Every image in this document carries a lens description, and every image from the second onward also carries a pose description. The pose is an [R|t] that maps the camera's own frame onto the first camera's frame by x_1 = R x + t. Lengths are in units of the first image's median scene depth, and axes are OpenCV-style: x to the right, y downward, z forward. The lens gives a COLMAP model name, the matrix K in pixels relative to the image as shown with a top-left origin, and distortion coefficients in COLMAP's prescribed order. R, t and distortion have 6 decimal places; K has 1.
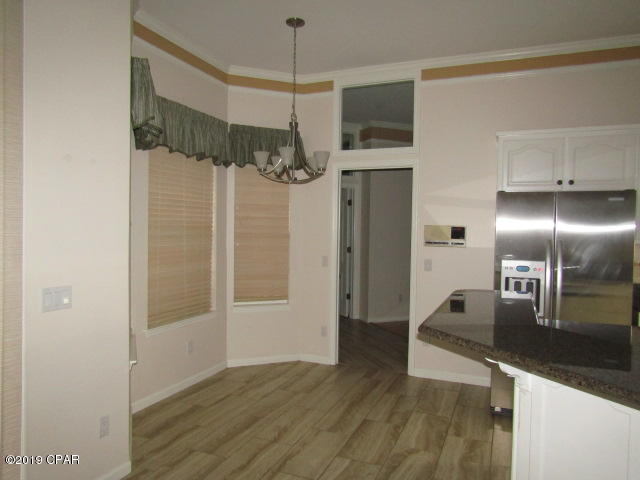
lens RADIAL K [[466.4, 0, 320.0], [0, 466.4, 240.0], [0, 0, 1]] dist [-0.001541, 0.000137]
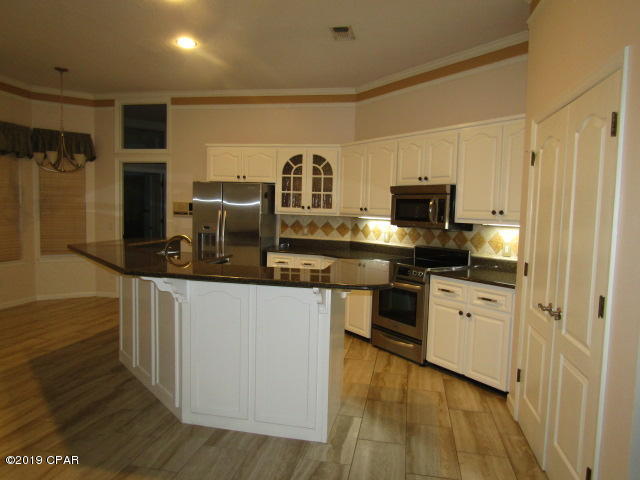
lens RADIAL K [[451.9, 0, 320.0], [0, 451.9, 240.0], [0, 0, 1]] dist [-0.022523, 0.003923]
pose [[0.981051, 0.001240, 0.193747, 0.404650], [-0.010068, 0.998955, 0.044589, 0.020912], [-0.193489, -0.045695, 0.980038, -0.519492]]
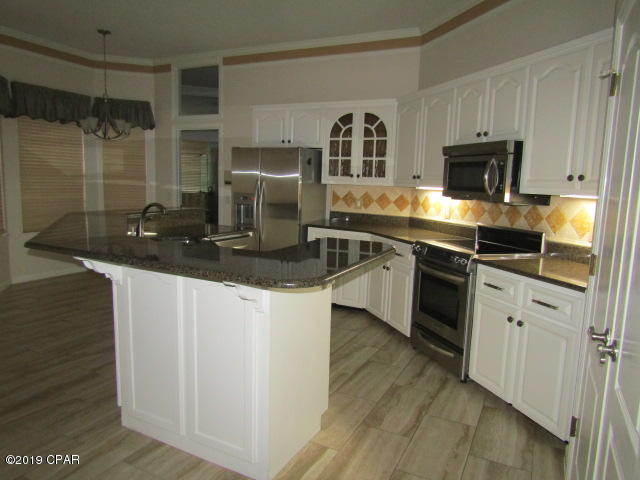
lens RADIAL K [[453.5, 0, 320.0], [0, 453.5, 240.0], [0, 0, 1]] dist [-0.010654, -0.002117]
pose [[0.997024, 0.027671, -0.071953, 0.612878], [-0.020295, 0.994649, 0.101304, 0.030796], [0.074371, -0.099542, 0.992250, -0.358942]]
